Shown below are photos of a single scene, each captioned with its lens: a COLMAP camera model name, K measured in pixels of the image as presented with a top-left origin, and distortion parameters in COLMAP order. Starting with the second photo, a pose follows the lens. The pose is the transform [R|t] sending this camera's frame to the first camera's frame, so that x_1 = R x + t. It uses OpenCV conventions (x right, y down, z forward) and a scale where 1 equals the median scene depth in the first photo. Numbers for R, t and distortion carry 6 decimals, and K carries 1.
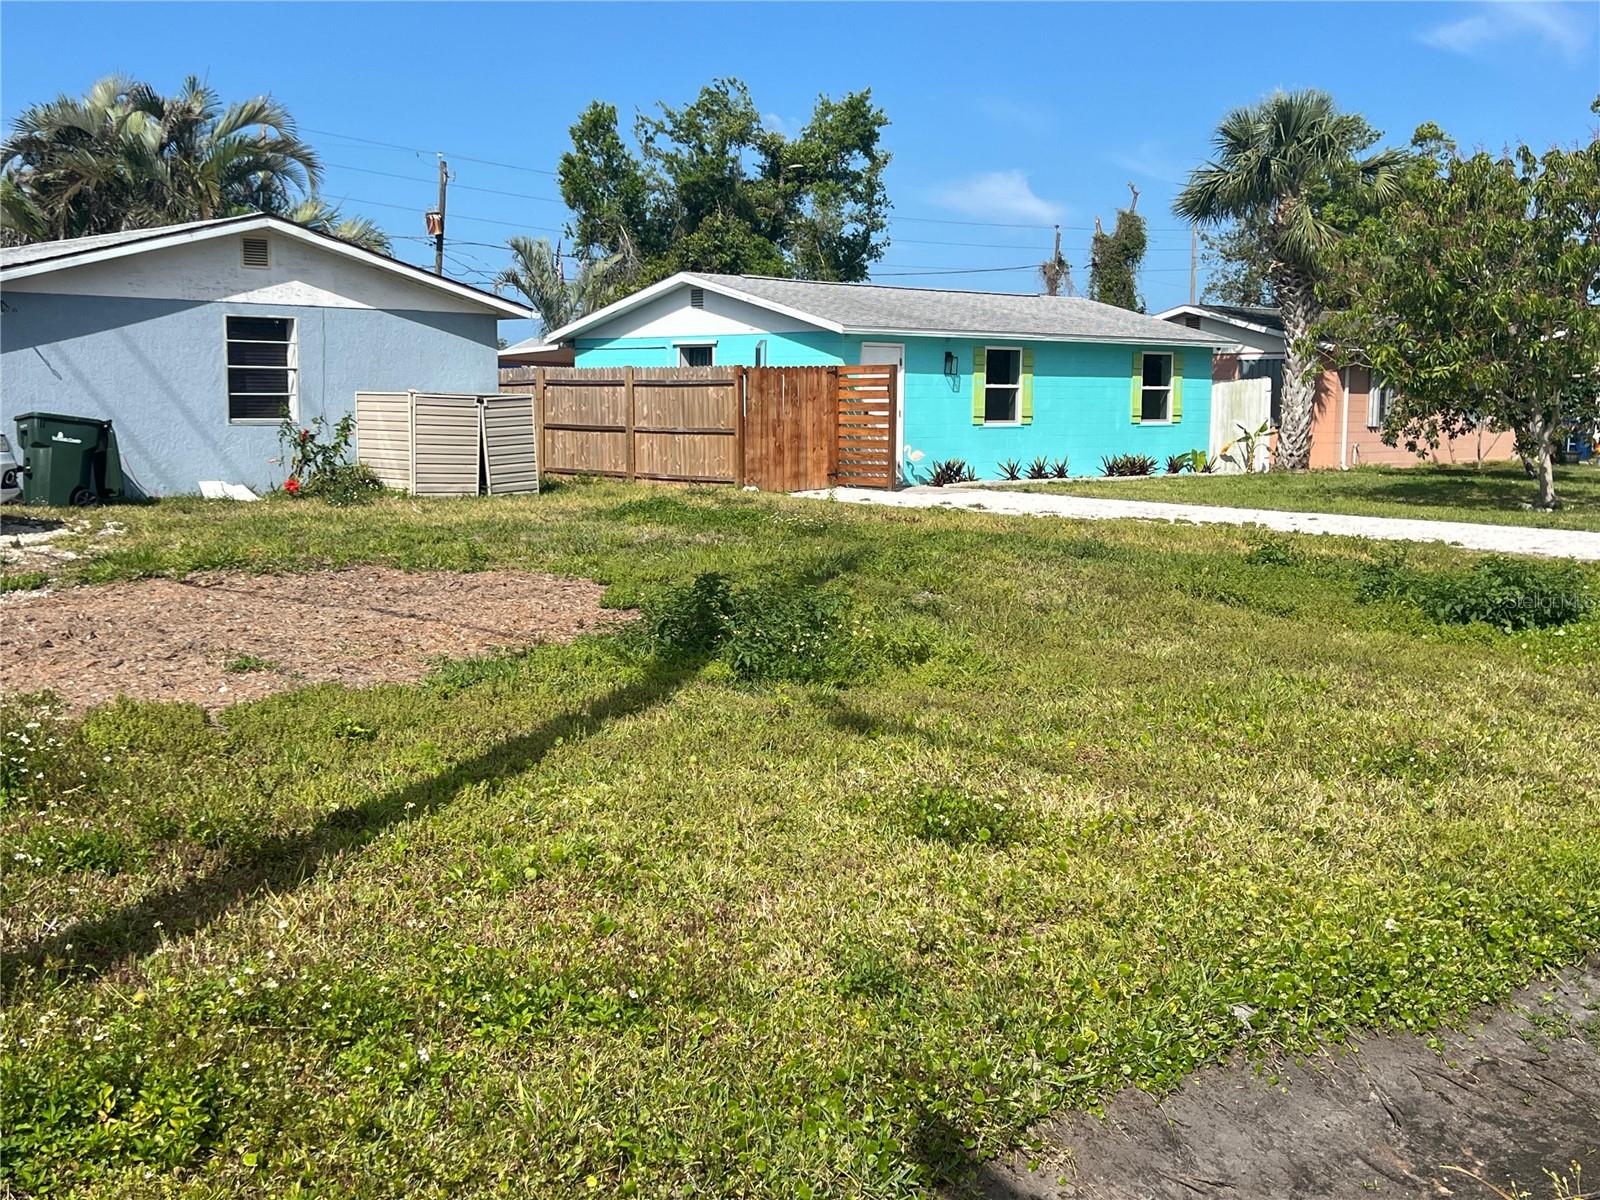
lens RADIAL K [[1874.3, 0, 799.6], [0, 1874.3, 599.7], [0, 0, 1]] dist [0.012355, 0.000000]
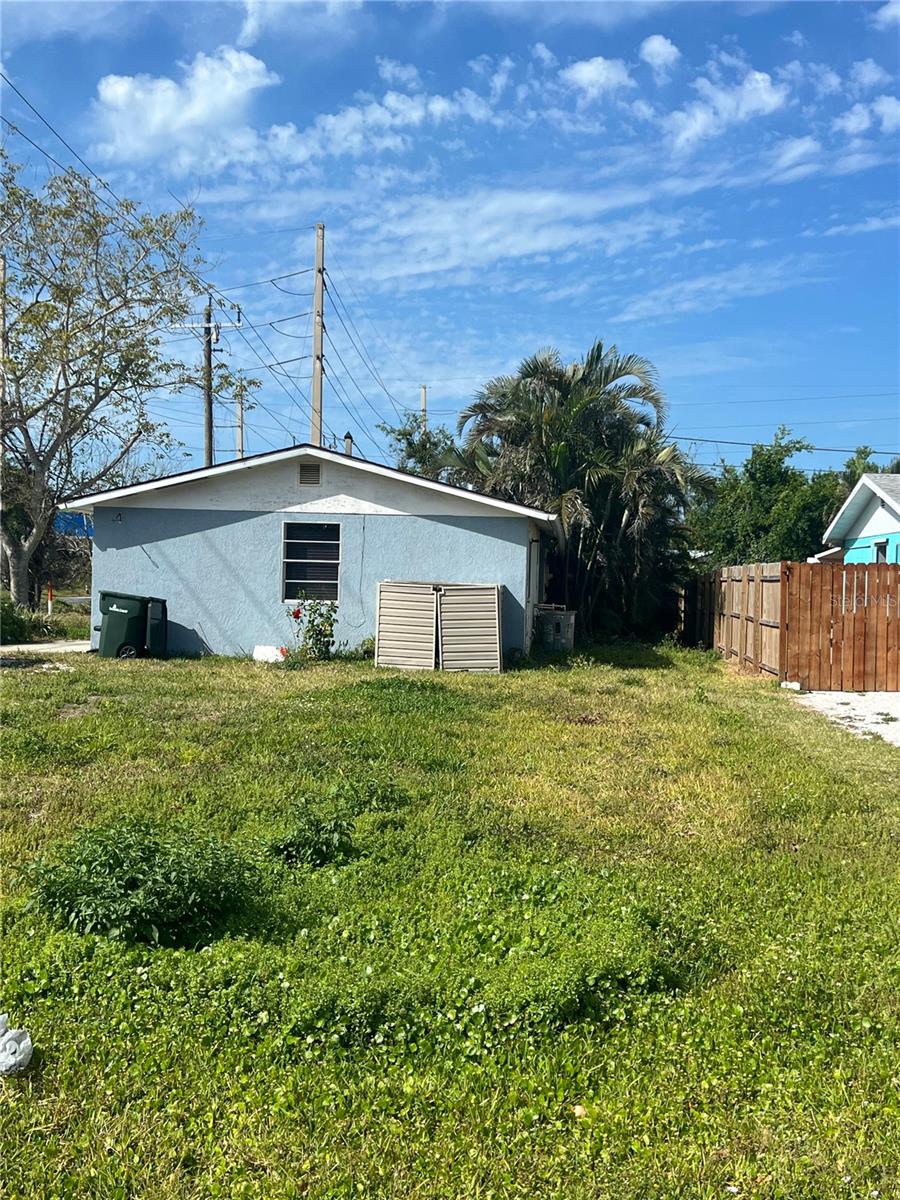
lens RADIAL K [[1405.7, 0, 449.9], [0, 1405.7, 599.9], [0, 0, 1]] dist [0.012355, 0.000000]
pose [[0.639863, 0.019883, -0.768231, 0.528383], [-0.103166, 0.992839, -0.060231, -0.048447], [0.761532, 0.117795, 0.637333, 0.456555]]
